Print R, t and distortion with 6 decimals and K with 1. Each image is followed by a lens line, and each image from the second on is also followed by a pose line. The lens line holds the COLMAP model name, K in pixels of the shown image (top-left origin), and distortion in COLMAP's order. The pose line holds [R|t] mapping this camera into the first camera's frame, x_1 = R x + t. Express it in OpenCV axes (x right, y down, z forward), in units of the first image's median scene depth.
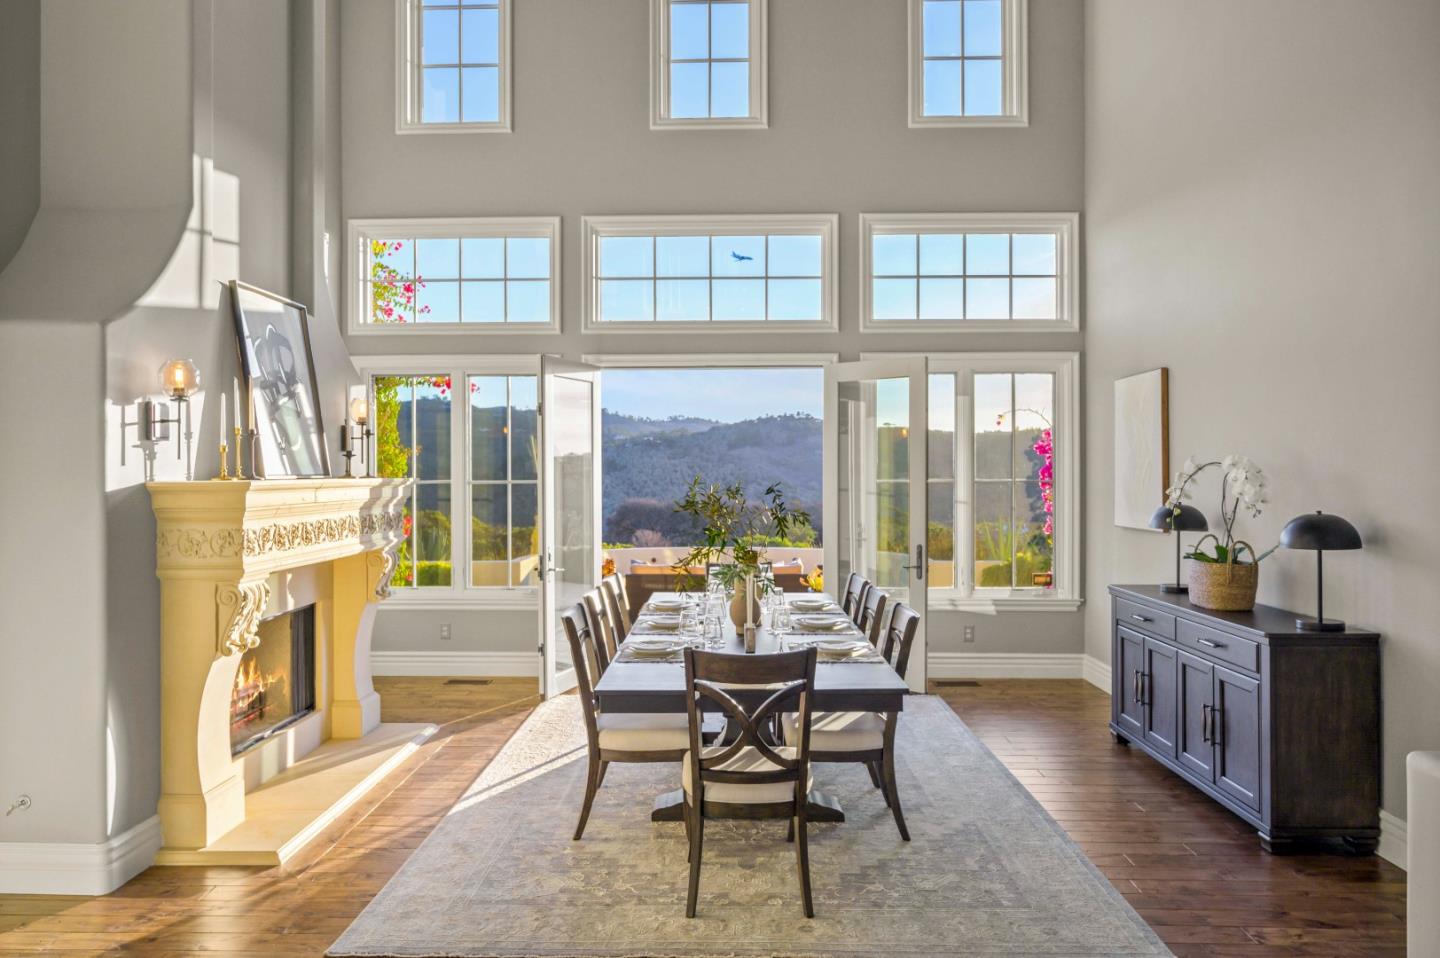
lens RADIAL K [[978.8, 0, 720.0], [0, 978.8, 479.0], [0, 0, 1]] dist [-0.001798, -0.001000]
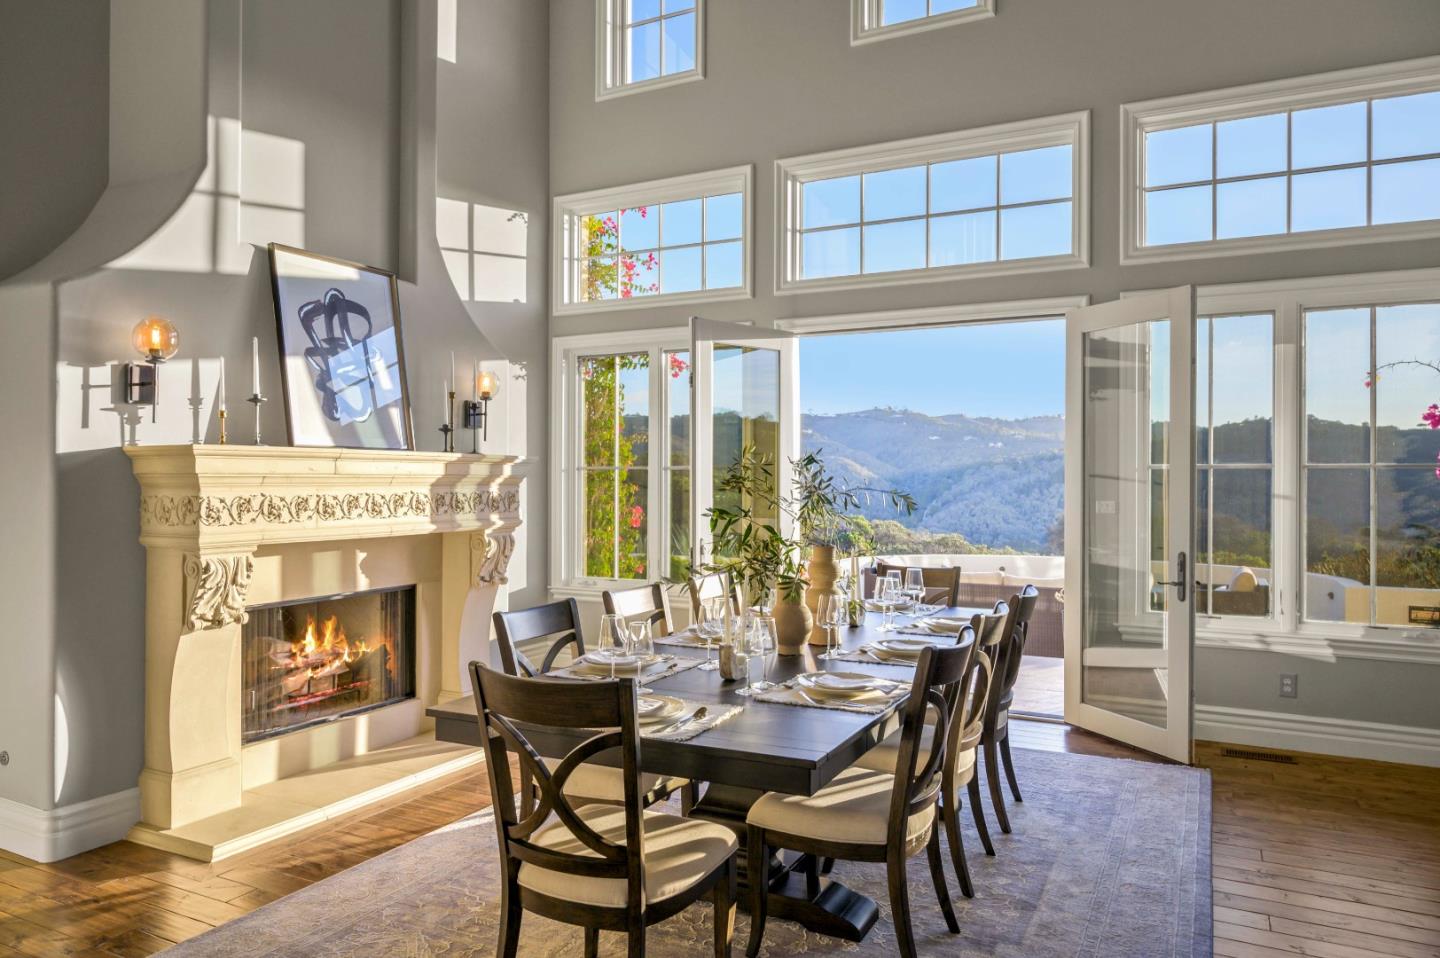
lens RADIAL K [[978.8, 0, 720.0], [0, 978.8, 479.0], [0, 0, 1]] dist [-0.001798, -0.001000]
pose [[0.897014, 0.004553, -0.441978, 0.272102], [-0.008026, 0.999950, -0.005987, 0.026339], [0.441928, 0.008918, 0.897006, 0.275067]]
